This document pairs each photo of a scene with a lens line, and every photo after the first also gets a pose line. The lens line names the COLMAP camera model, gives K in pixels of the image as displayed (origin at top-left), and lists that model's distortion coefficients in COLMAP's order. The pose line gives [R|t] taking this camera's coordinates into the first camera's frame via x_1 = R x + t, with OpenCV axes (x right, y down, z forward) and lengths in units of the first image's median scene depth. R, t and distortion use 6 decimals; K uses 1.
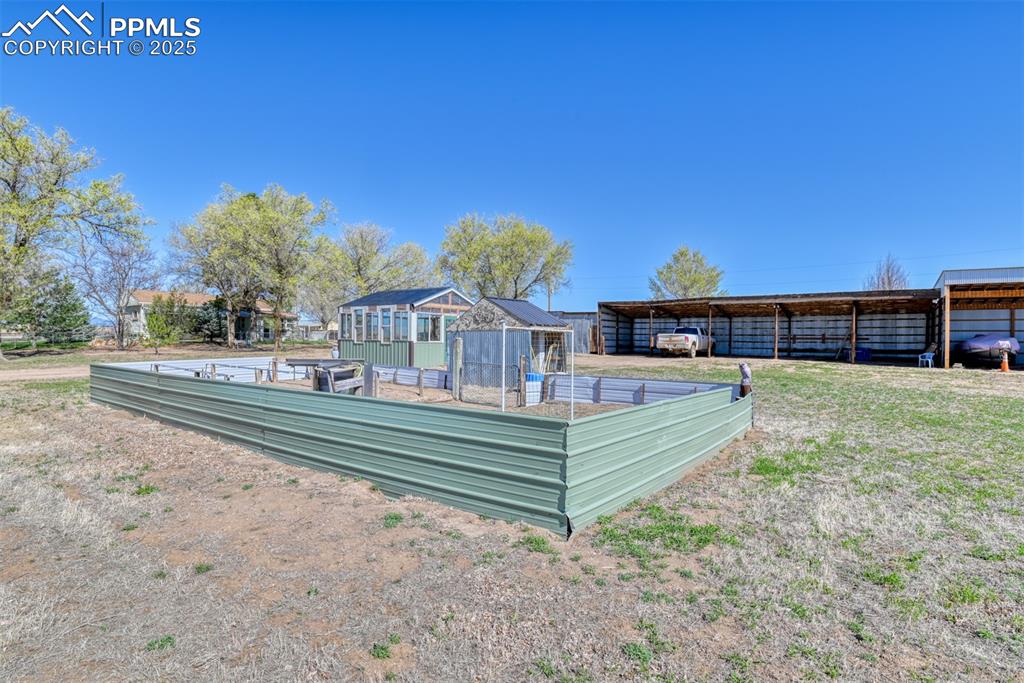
lens RADIAL K [[513.1, 0, 512.0], [0, 513.1, 341.5], [0, 0, 1]] dist [-0.032049, -0.001100]
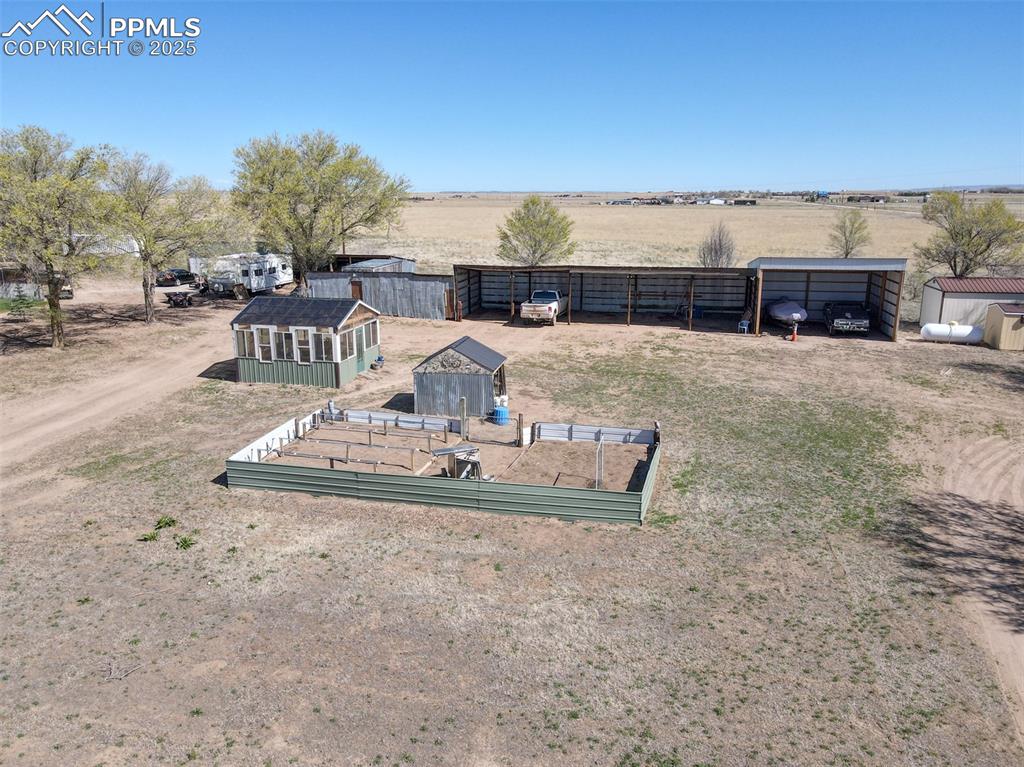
lens RADIAL K [[822.4, 0, 512.0], [0, 822.4, 383.5], [0, 0, 1]] dist [-0.000943, 0.000512]
pose [[0.917172, -0.109673, 0.383102, -0.434567], [0.013617, 0.969445, 0.244929, -0.306720], [-0.398259, -0.219425, 0.890642, -0.541464]]
